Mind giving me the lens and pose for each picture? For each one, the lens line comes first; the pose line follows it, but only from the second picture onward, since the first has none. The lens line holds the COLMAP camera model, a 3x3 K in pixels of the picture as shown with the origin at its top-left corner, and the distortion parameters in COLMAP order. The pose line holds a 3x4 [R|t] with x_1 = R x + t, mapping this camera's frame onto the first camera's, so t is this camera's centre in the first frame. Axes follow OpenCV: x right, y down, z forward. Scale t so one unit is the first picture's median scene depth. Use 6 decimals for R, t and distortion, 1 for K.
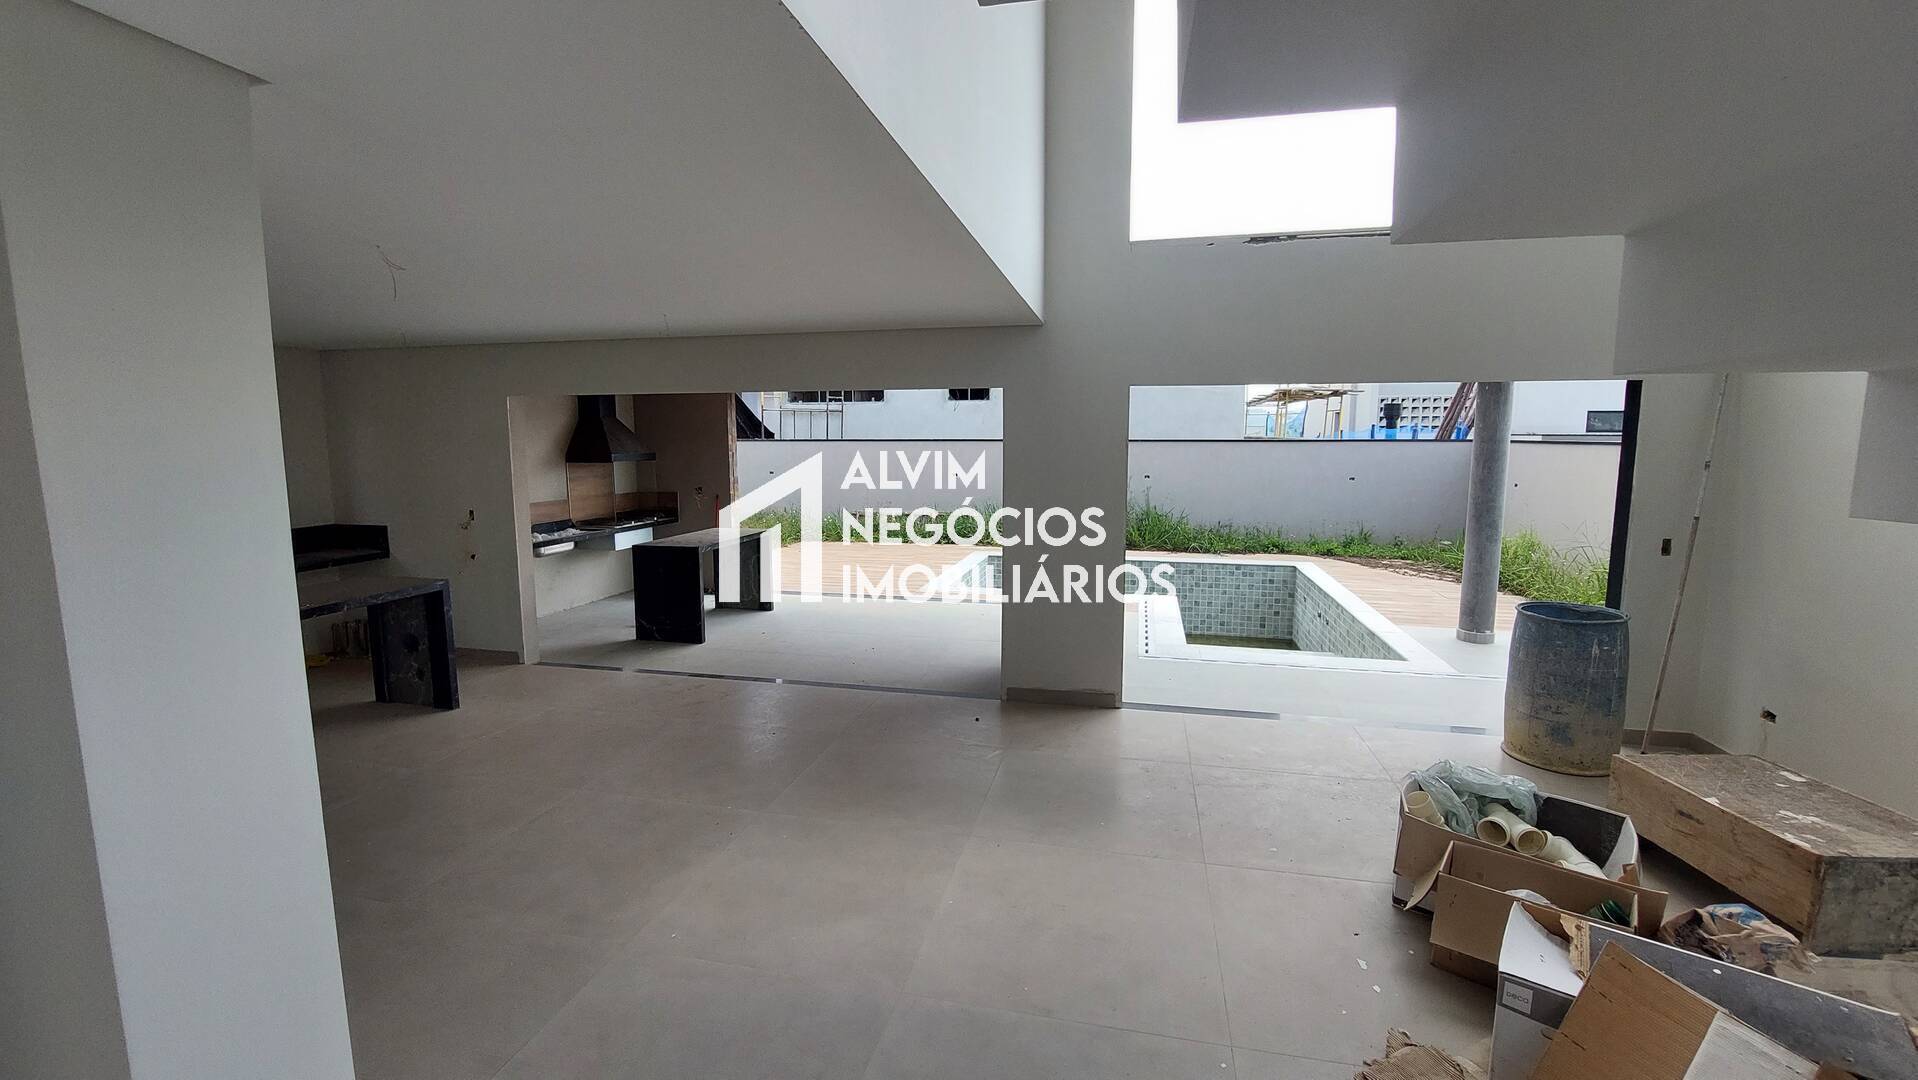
lens RADIAL K [[764.9, 0, 957.3], [0, 764.9, 533.6], [0, 0, 1]] dist [-0.017190, 0.000707]
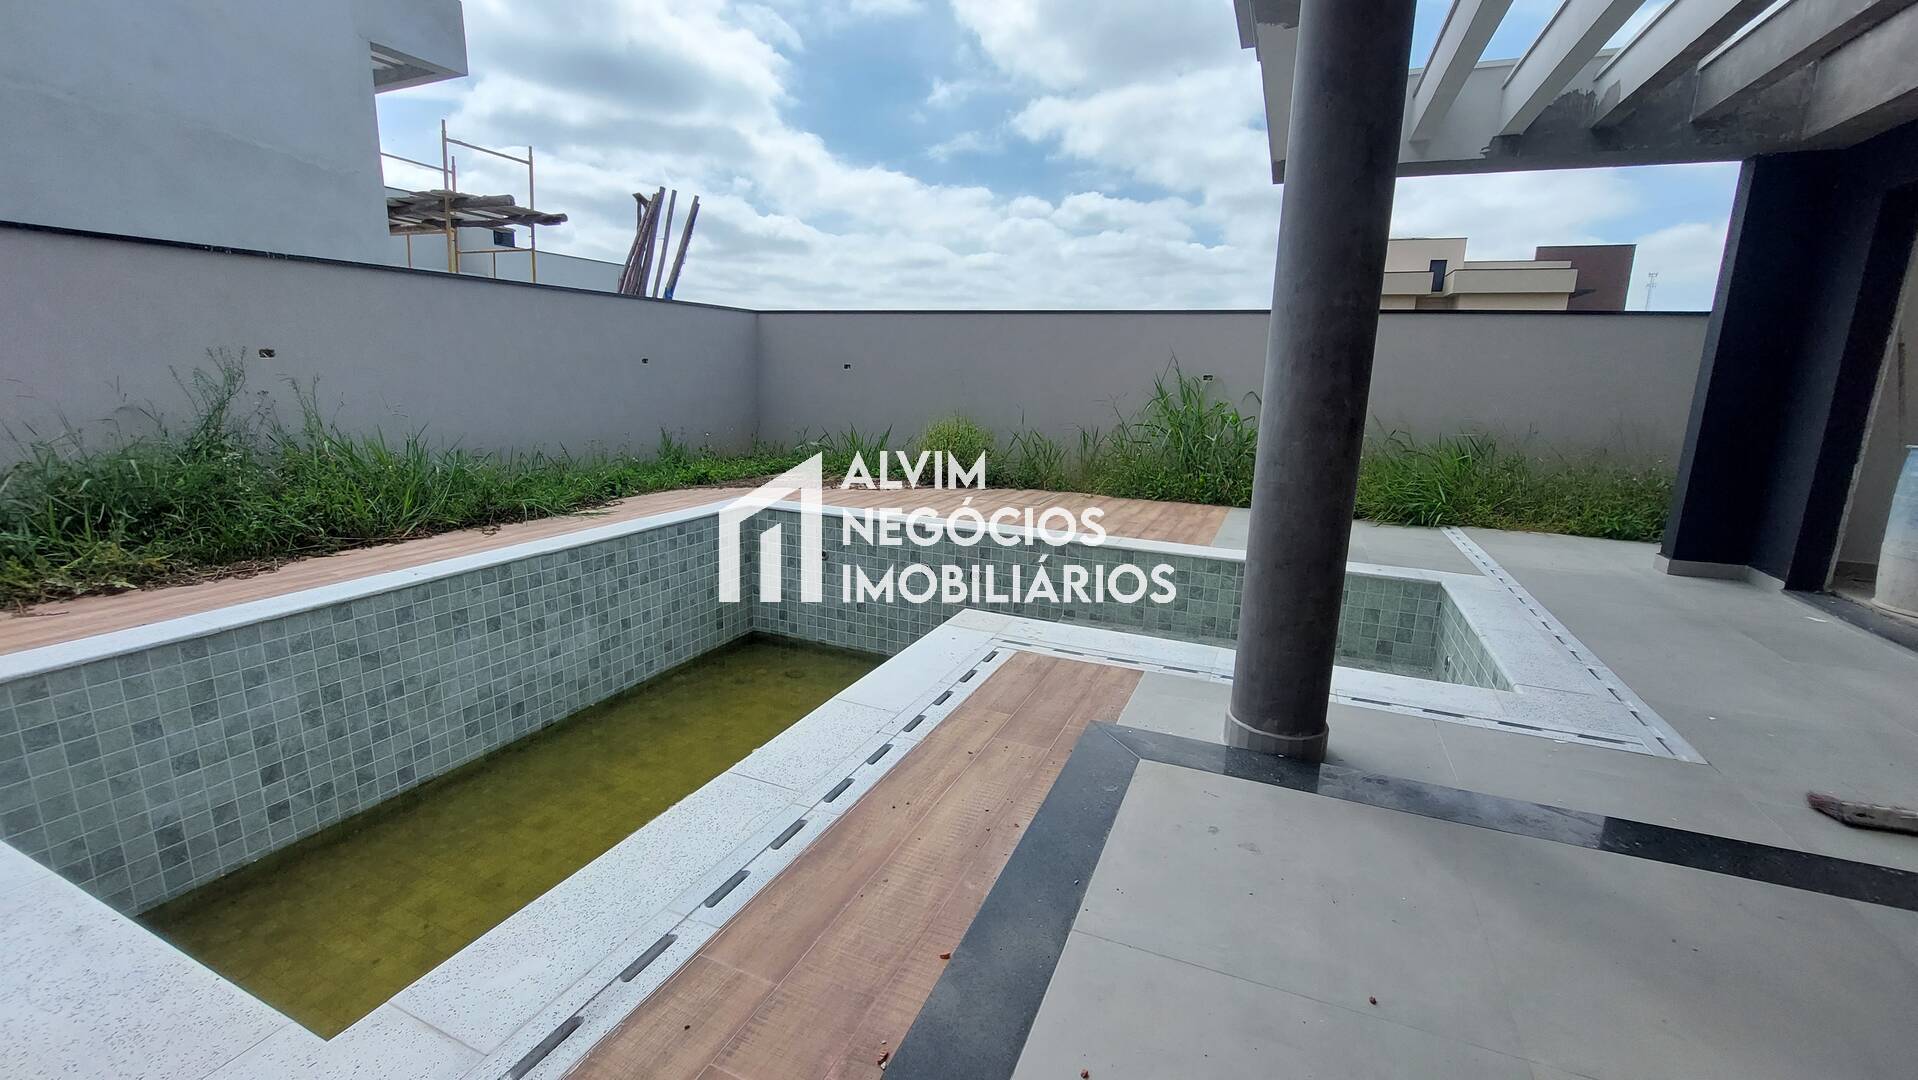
lens RADIAL K [[771.9, 0, 966.8], [0, 771.9, 533.3], [0, 0, 1]] dist [-0.018491, 0.000244]
pose [[0.161618, -0.198419, 0.966700, -0.130895], [0.092800, 0.978293, 0.185284, -0.041570], [-0.982480, 0.059764, 0.176523, 1.036983]]
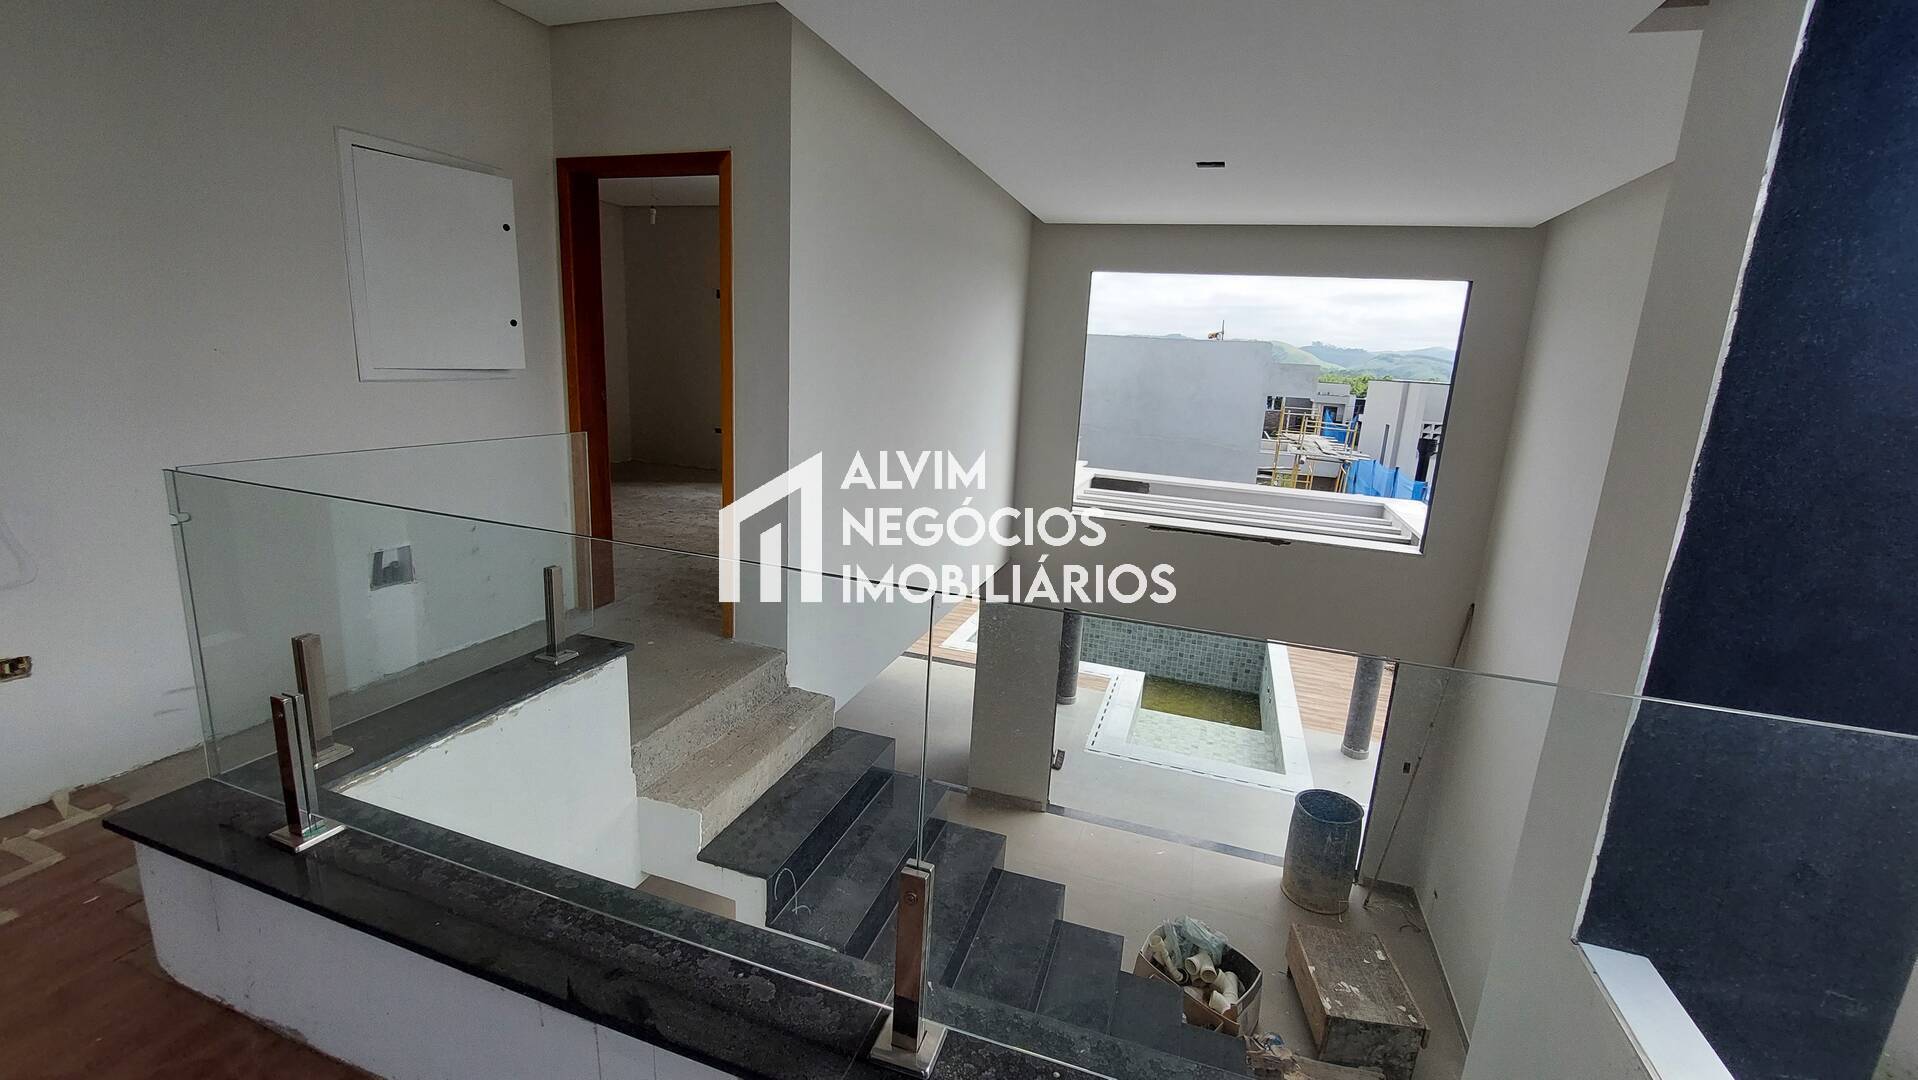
lens RADIAL K [[773.4, 0, 966.9], [0, 773.4, 526.5], [0, 0, 1]] dist [-0.012886, -0.000091]
pose [[0.994301, 0.078496, -0.072137, 0.081106], [-0.071626, 0.993055, 0.093334, -0.279921], [0.078962, -0.087635, 0.993018, -0.277354]]
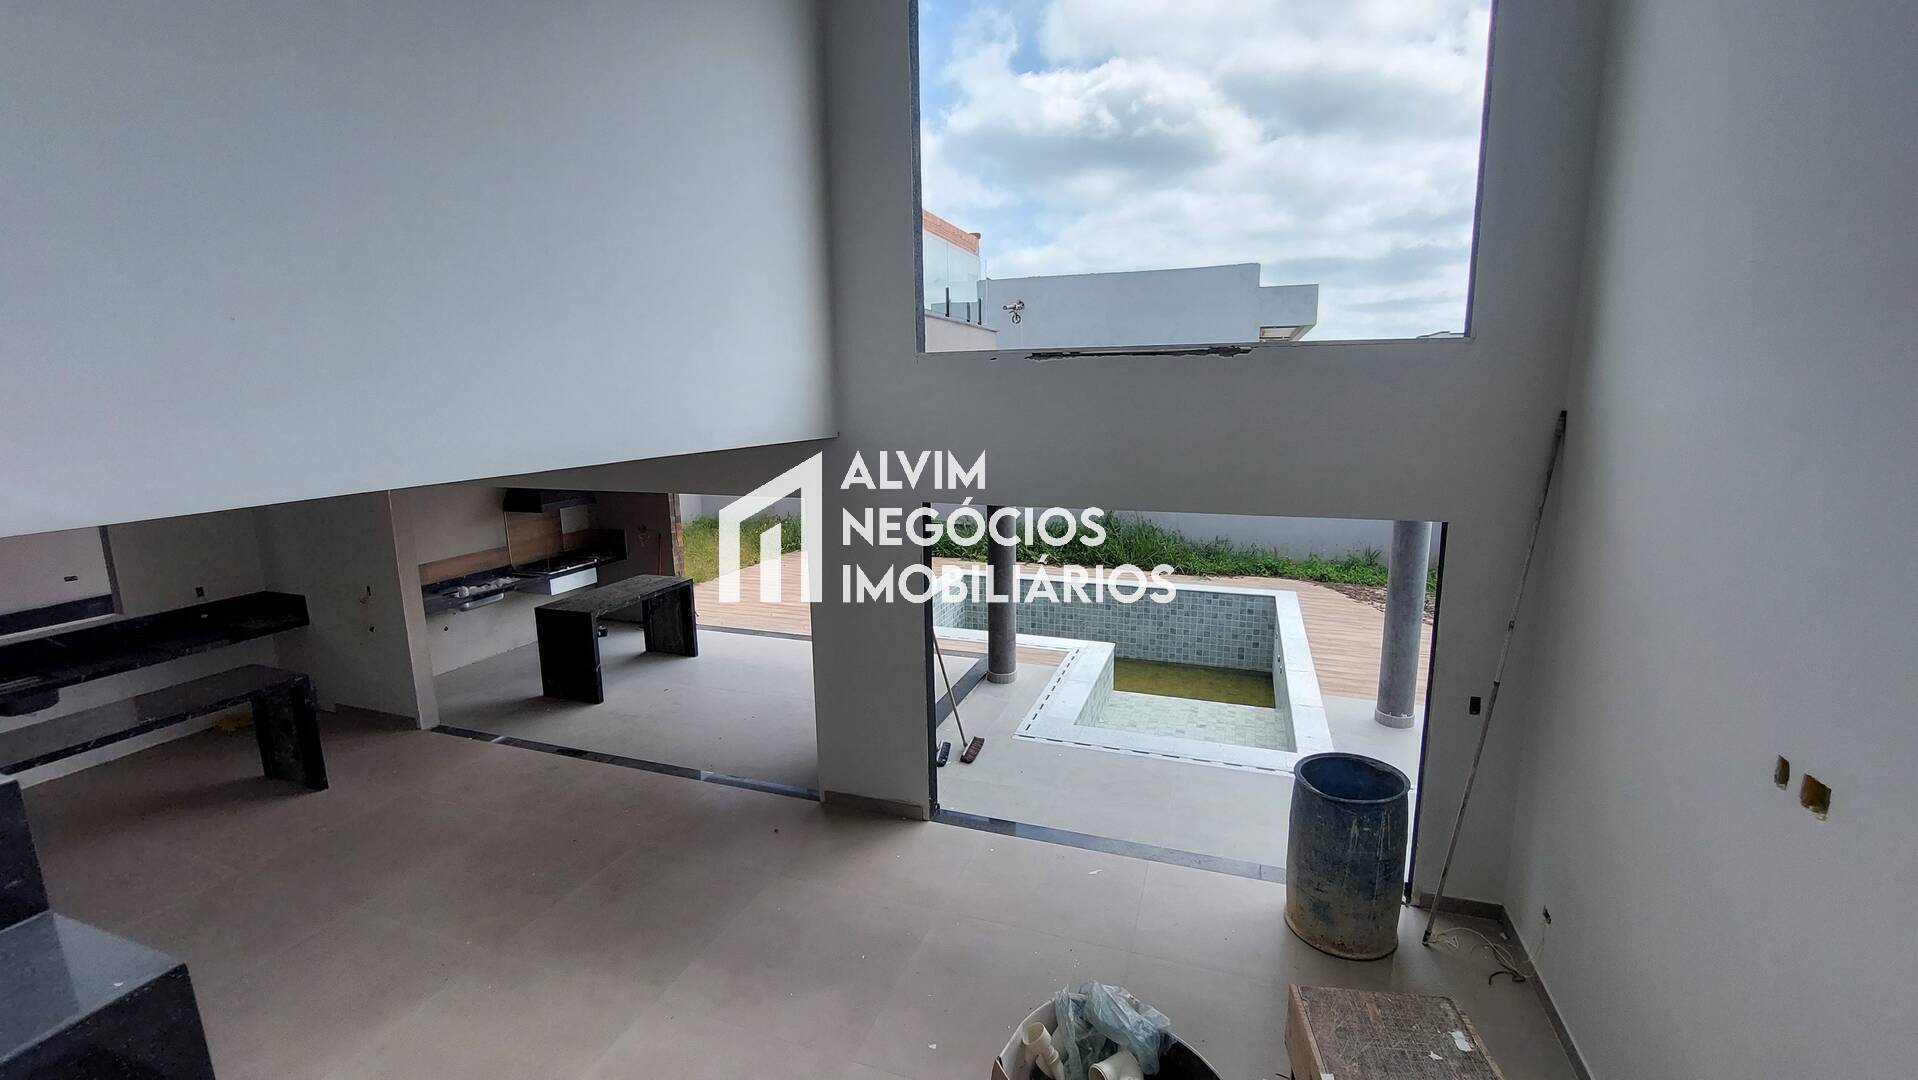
lens RADIAL K [[771.9, 0, 966.8], [0, 771.9, 533.3], [0, 0, 1]] dist [-0.018491, 0.000244]
pose [[0.994346, 0.008234, -0.105871, 0.228930], [-0.002242, 0.998395, 0.056590, -0.124737], [0.106167, -0.056033, 0.992768, 0.023444]]
